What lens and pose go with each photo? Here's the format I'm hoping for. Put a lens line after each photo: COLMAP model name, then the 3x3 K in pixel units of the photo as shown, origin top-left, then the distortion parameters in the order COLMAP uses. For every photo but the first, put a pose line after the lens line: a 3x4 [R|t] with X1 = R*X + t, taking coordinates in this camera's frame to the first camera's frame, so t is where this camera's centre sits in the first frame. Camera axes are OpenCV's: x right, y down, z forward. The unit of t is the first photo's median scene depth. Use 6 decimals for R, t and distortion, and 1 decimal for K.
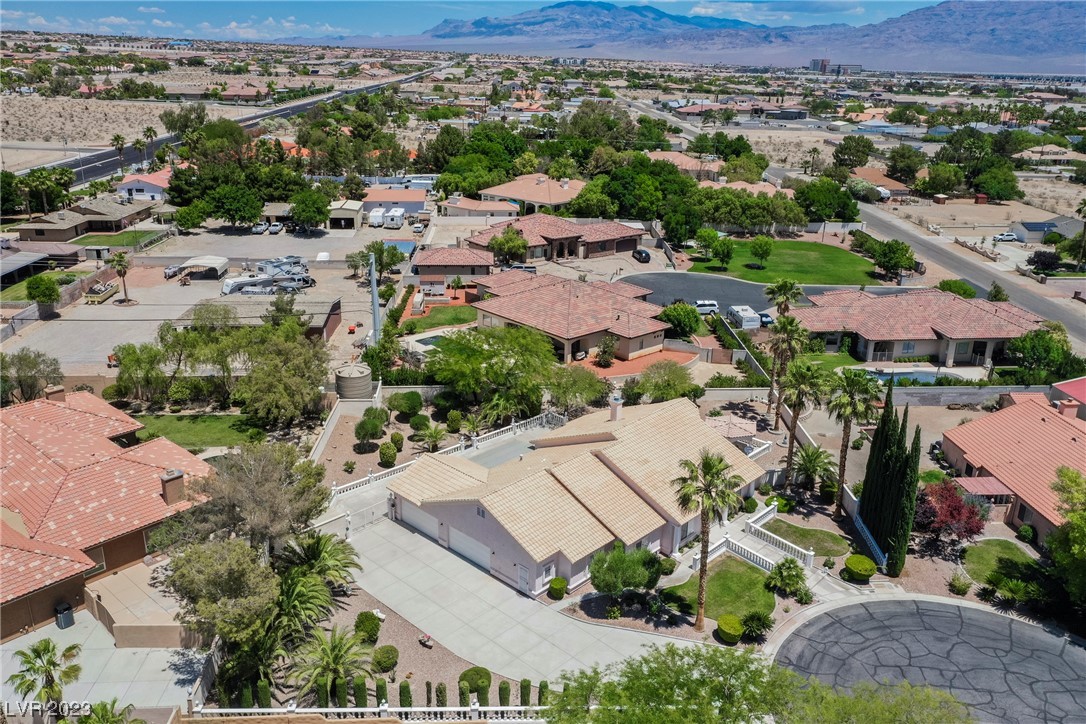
lens RADIAL K [[862.3, 0, 543.0], [0, 862.3, 362.0], [0, 0, 1]] dist [0.002021, -0.000518]
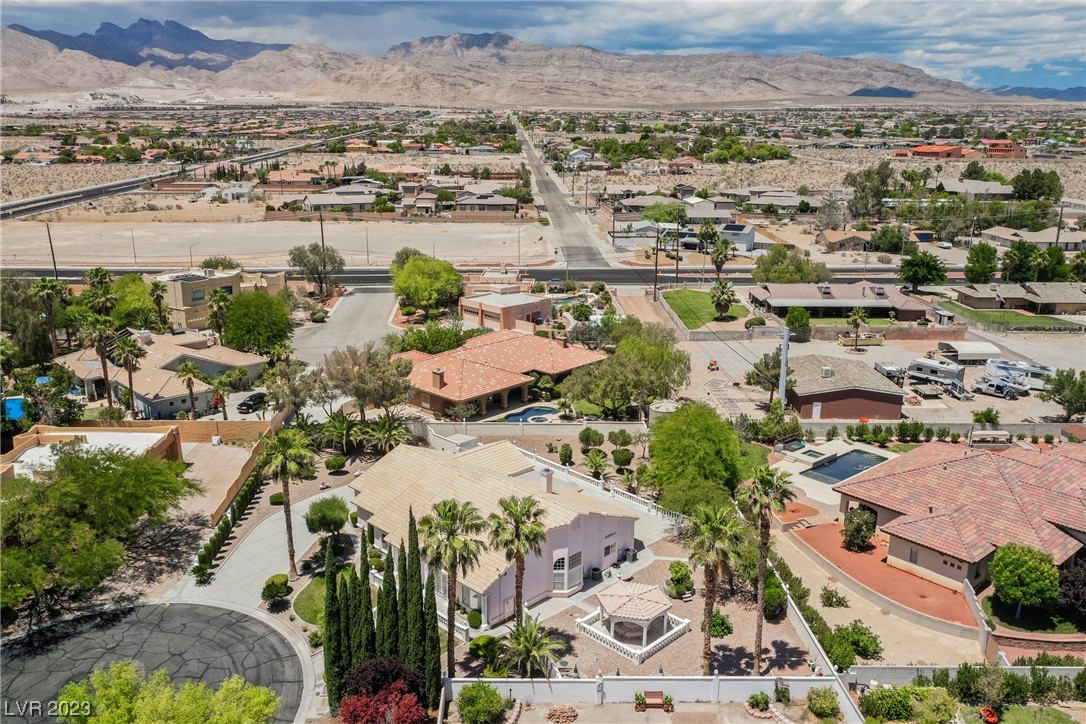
lens RADIAL K [[862.3, 0, 543.0], [0, 862.3, 362.0], [0, 0, 1]] dist [0.002021, -0.000518]
pose [[-0.021070, 0.244464, -0.969429, 0.675021], [-0.341191, 0.909675, 0.236812, -0.199995], [0.939758, 0.335750, 0.064242, 0.604200]]
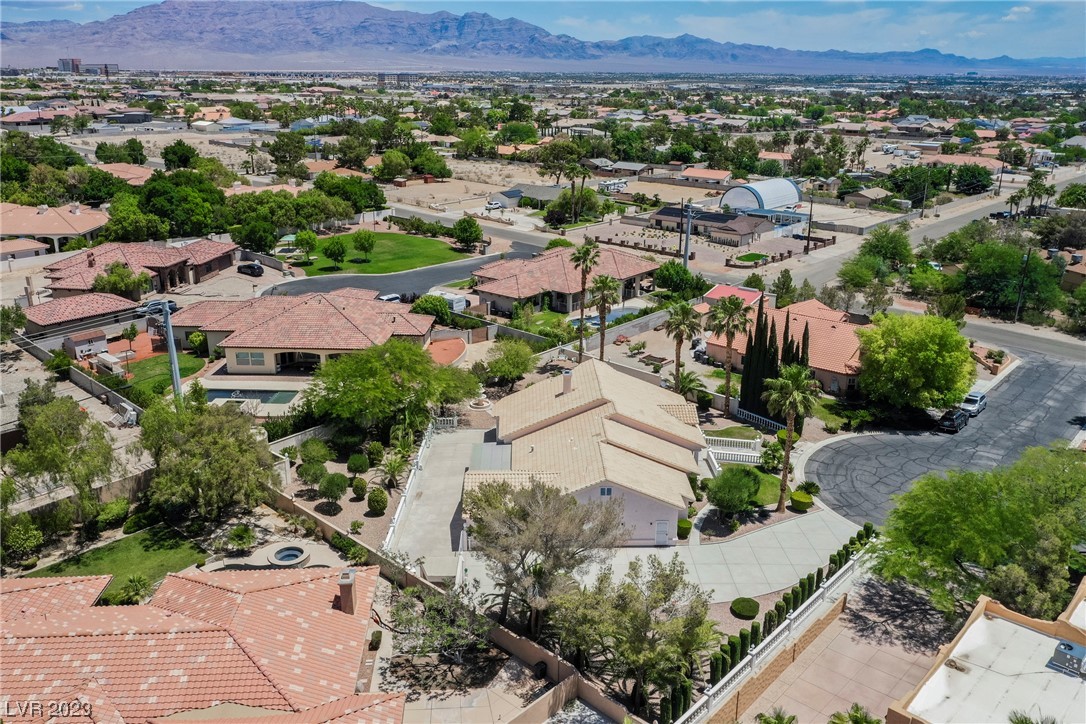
lens RADIAL K [[877.2, 0, 543.0], [0, 877.2, 362.0], [0, 0, 1]] dist [0.003593, 0.004034]
pose [[0.706182, -0.242716, 0.665128, -0.446853], [0.245554, 0.965059, 0.091455, -0.051751], [-0.664086, 0.098741, 0.741107, 0.140983]]
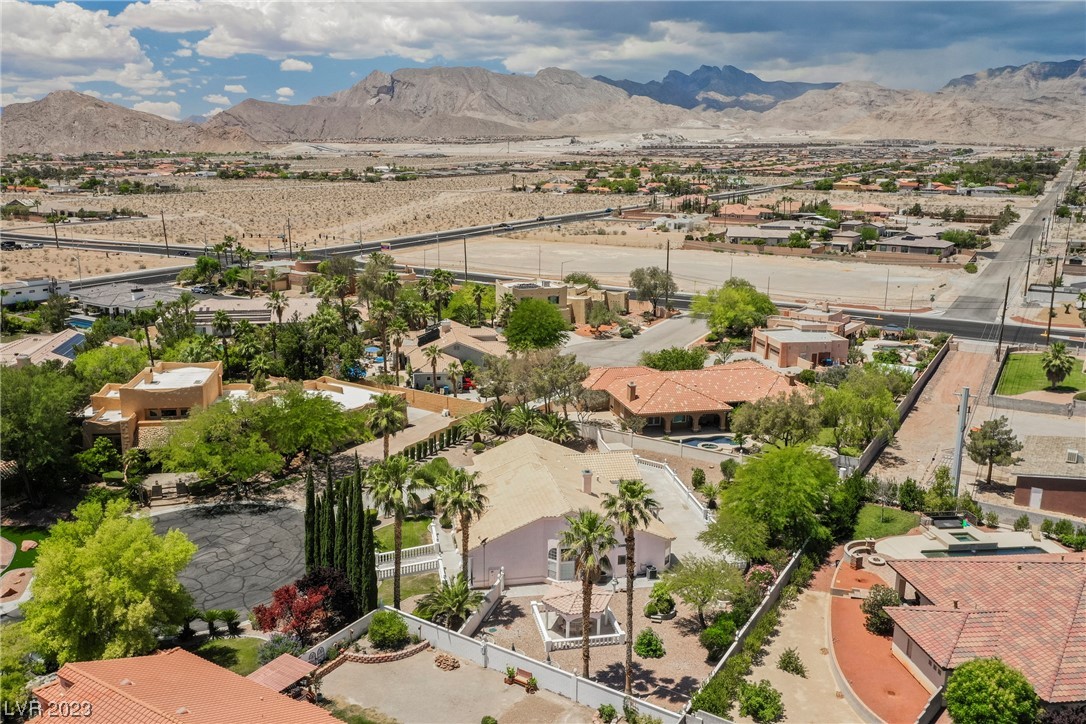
lens RADIAL K [[877.2, 0, 543.0], [0, 877.2, 362.0], [0, 0, 1]] dist [0.003593, 0.004034]
pose [[-0.571122, 0.157927, -0.805530, 0.636095], [-0.298089, 0.874427, 0.382780, -0.308696], [0.764828, 0.458734, -0.452328, 0.929727]]
